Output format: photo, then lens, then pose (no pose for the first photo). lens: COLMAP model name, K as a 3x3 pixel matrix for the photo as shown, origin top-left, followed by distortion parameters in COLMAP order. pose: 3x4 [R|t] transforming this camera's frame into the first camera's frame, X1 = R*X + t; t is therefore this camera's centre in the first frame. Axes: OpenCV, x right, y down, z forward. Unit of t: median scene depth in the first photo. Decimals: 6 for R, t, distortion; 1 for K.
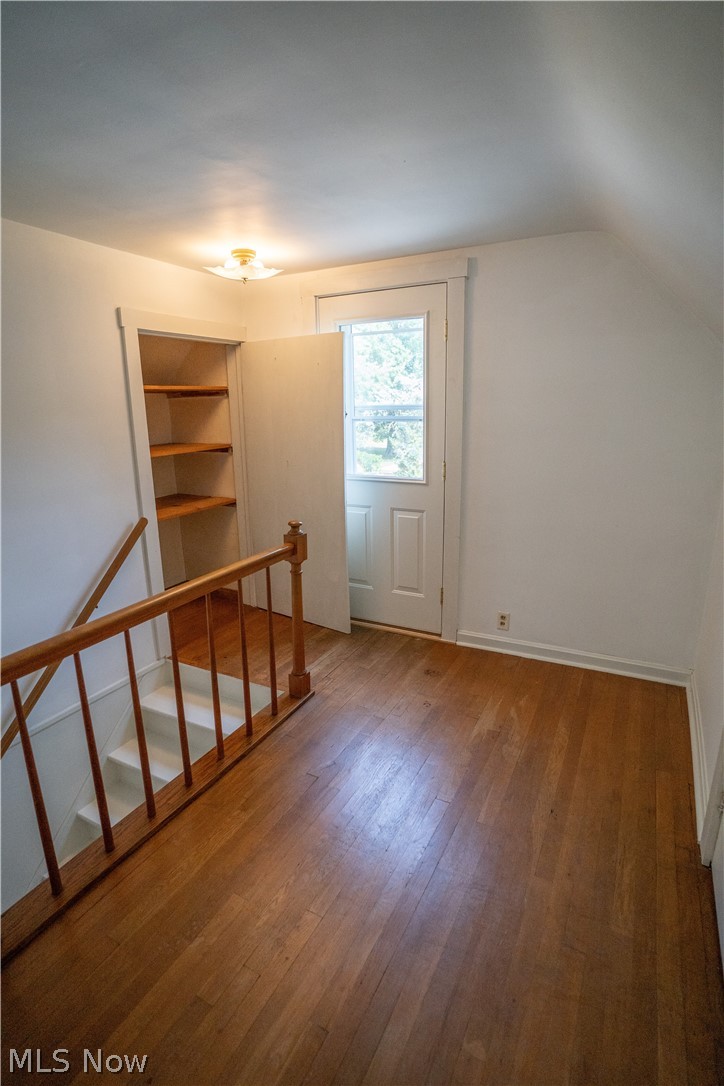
lens RADIAL K [[538.4, 0, 362.0], [0, 538.4, 543.0], [0, 0, 1]] dist [-0.076884, 0.037064]
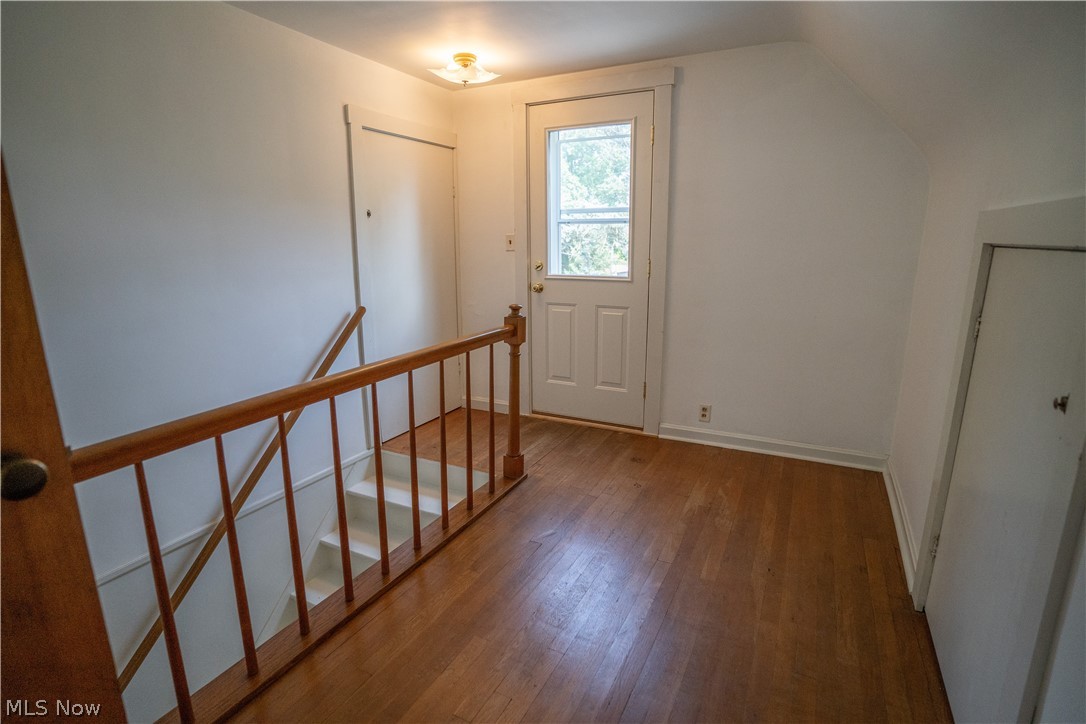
lens RADIAL K [[538.4, 0, 542.2], [0, 538.4, 358.7], [0, 0, 1]] dist [-0.076884, 0.037064]
pose [[0.999813, 0.009940, 0.016595, -0.081320], [-0.009305, 0.999237, -0.037941, 0.096148], [-0.016960, 0.037779, 0.999142, -0.041744]]
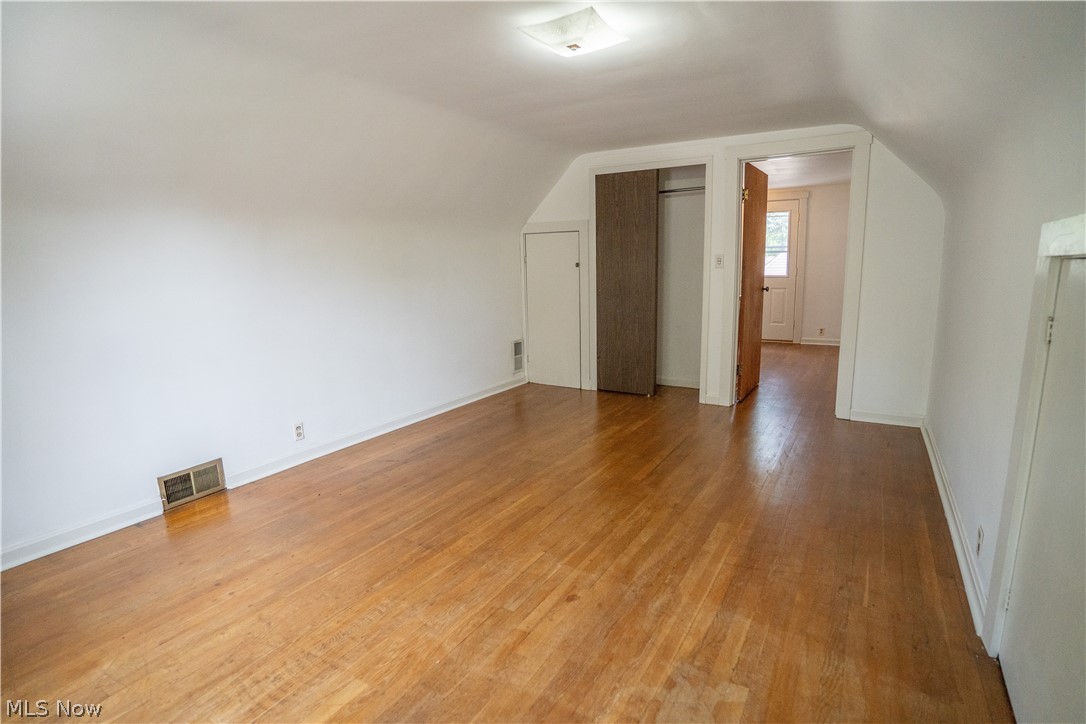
lens RADIAL K [[538.4, 0, 542.2], [0, 538.4, 358.7], [0, 0, 1]] dist [-0.076884, 0.037064]
pose [[0.998364, 0.007224, -0.056724, -1.021654], [-0.011889, 0.996533, -0.082348, 0.565471], [0.055932, 0.082888, 0.994988, -1.719019]]
